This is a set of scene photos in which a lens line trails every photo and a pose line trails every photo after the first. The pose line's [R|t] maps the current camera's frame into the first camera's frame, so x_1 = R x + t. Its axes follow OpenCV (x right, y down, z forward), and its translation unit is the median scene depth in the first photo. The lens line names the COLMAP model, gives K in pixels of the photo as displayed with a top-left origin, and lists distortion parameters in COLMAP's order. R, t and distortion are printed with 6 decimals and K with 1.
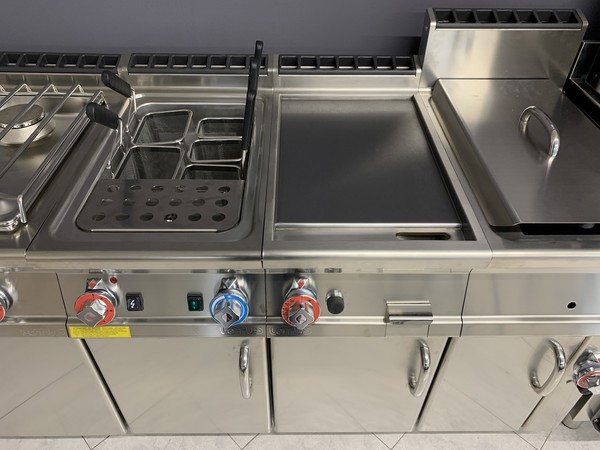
lens RADIAL K [[462.6, 0, 331.7], [0, 462.6, 210.0], [0, 0, 1]] dist [0.004856, -0.007454]
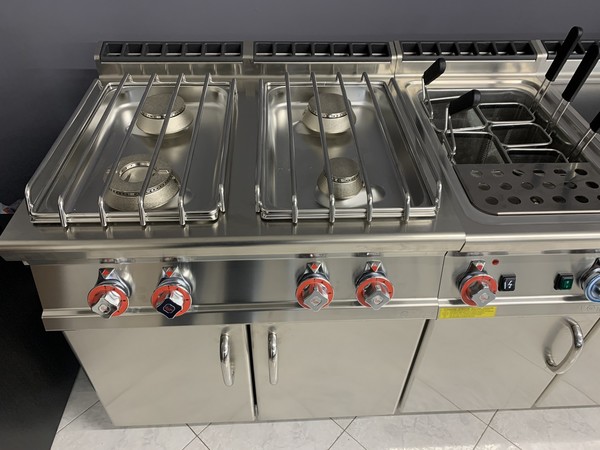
lens RADIAL K [[462.6, 0, 290.3], [0, 462.6, 205.2], [0, 0, 1]] dist [0.004856, -0.007454]
pose [[0.999387, -0.019583, 0.029017, -0.278230], [0.019094, 0.999673, 0.017036, -0.000155], [-0.029341, -0.016471, 0.999434, -0.005191]]
